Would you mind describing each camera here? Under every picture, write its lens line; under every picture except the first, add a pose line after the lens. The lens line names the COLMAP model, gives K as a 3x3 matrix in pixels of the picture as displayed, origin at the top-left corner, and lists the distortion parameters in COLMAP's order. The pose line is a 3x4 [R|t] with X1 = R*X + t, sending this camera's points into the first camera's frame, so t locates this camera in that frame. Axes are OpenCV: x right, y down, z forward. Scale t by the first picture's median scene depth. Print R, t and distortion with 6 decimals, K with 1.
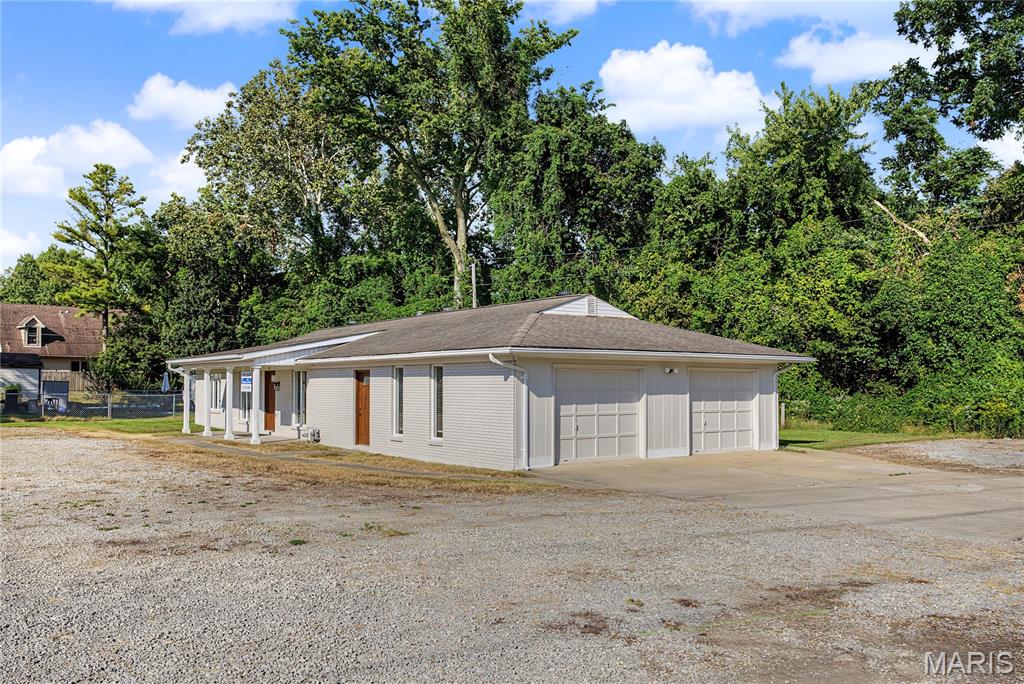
lens RADIAL K [[810.3, 0, 511.2], [0, 810.3, 344.2], [0, 0, 1]] dist [-0.005509, 0.003179]
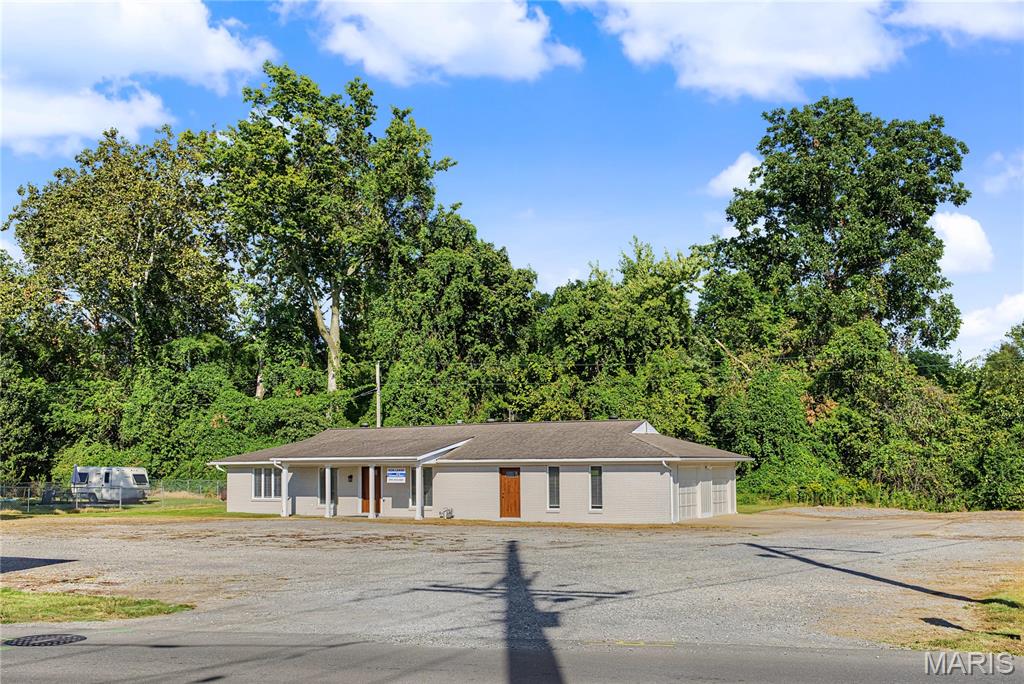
lens RADIAL K [[1035.6, 0, 512.2], [0, 1035.6, 342.1], [0, 0, 1]] dist [-0.033923, 0.000000]
pose [[0.910983, 0.042752, 0.410221, -0.590706], [-0.013215, 0.997128, -0.074572, -0.034674], [-0.412231, 0.062512, 0.908932, -0.465577]]
